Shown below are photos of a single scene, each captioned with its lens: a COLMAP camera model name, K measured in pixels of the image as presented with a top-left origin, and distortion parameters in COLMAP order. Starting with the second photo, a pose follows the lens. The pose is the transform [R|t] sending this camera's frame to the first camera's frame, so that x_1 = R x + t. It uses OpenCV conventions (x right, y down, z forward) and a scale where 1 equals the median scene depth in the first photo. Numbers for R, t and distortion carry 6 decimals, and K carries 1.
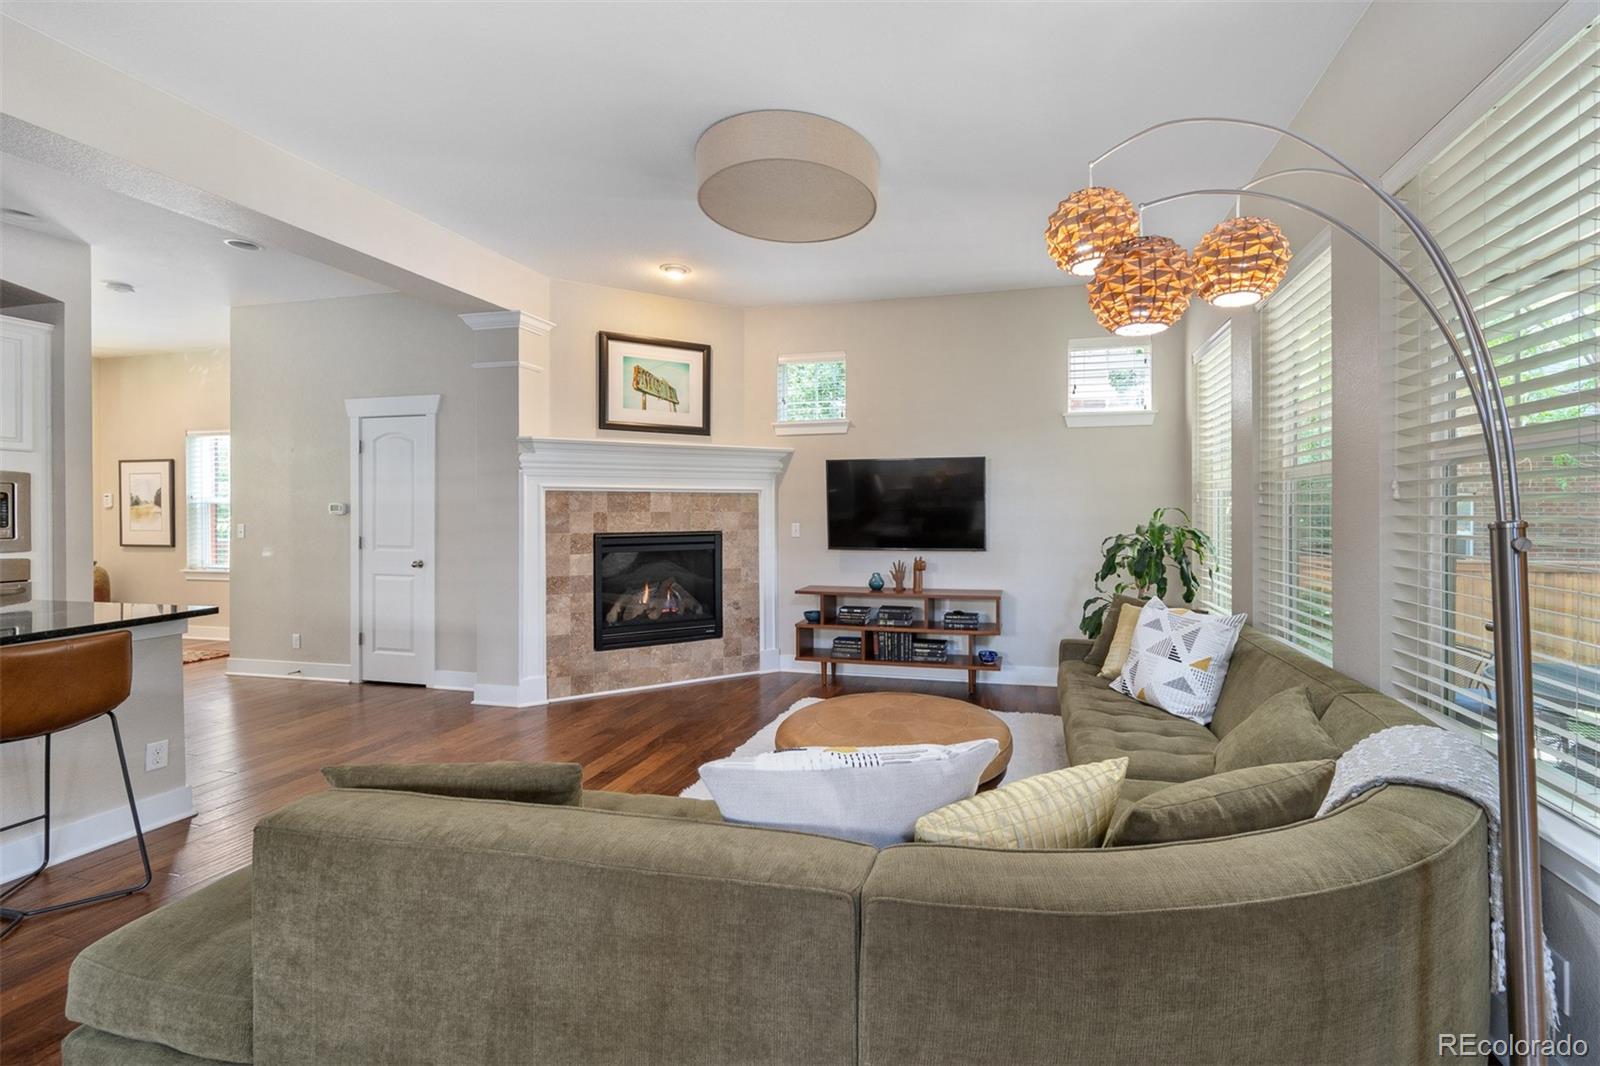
lens RADIAL K [[666.5, 0, 904.7], [0, 666.5, 515.4], [0, 0, 1]] dist [-0.000360, 0.000079]
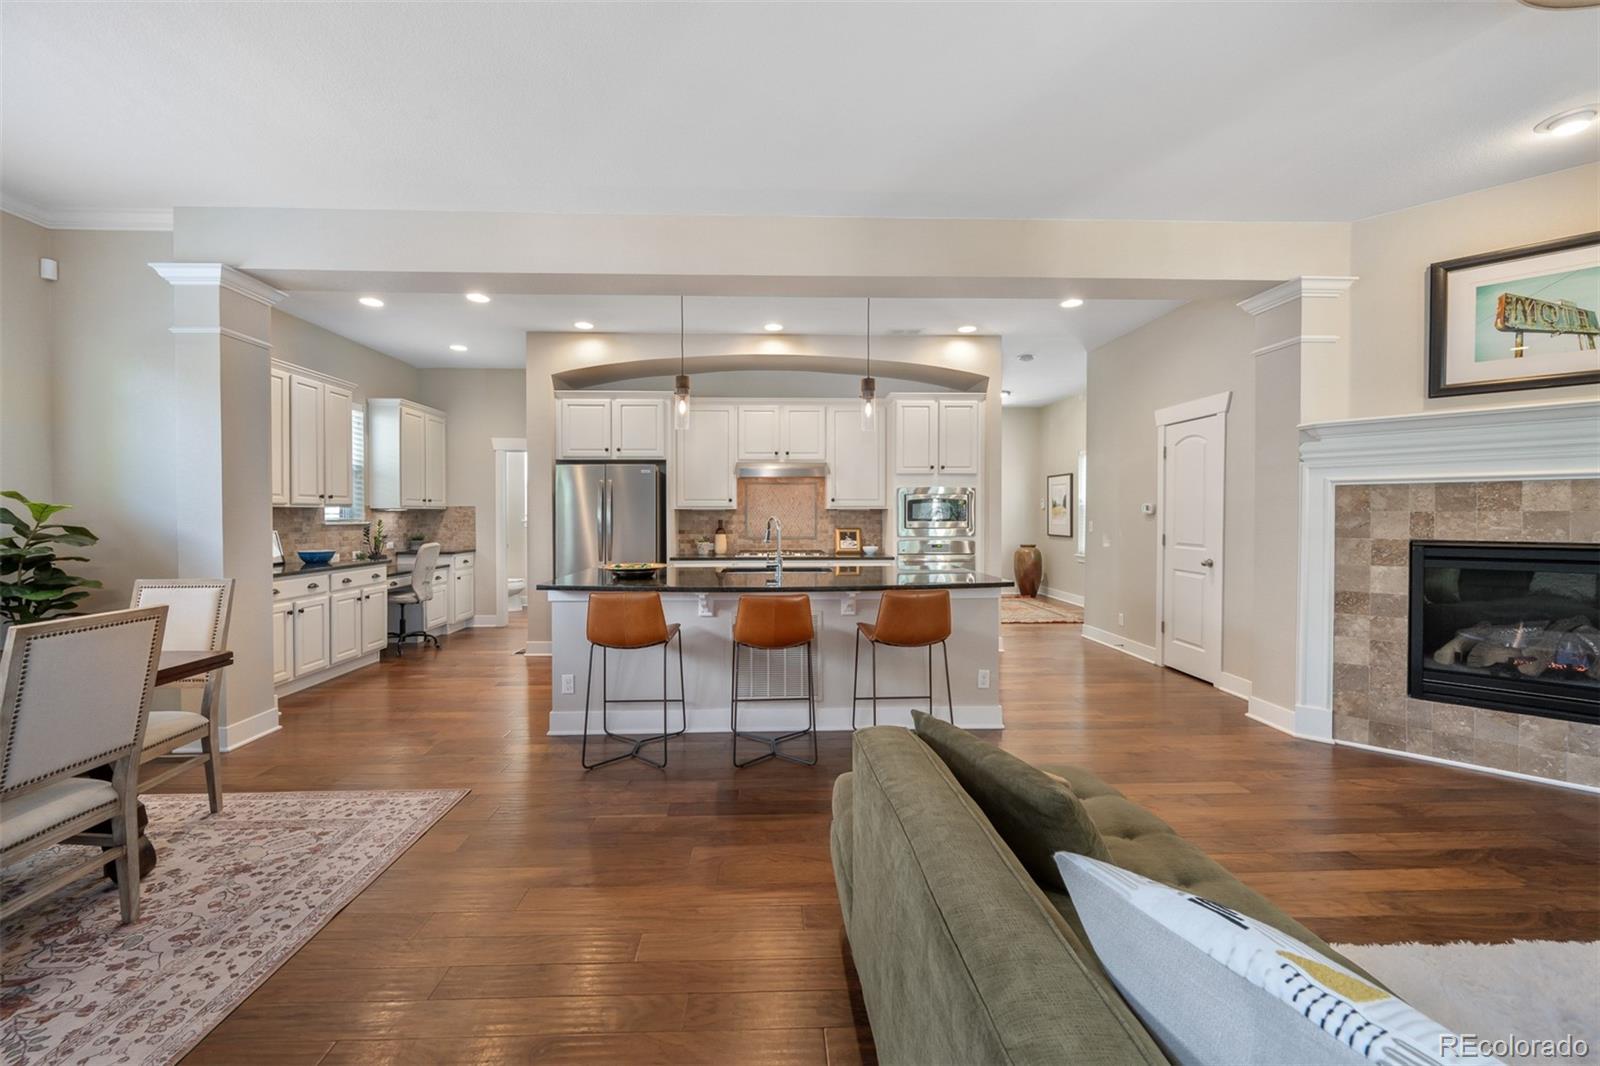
lens RADIAL K [[640.7, 0, 750.3], [0, 640.7, 523.8], [0, 0, 1]] dist [-0.000189, 0.000296]
pose [[0.207804, 0.017078, -0.978021, 0.082340], [-0.002631, 0.999854, 0.016900, -0.001447], [0.978167, -0.000938, 0.207818, 0.125684]]
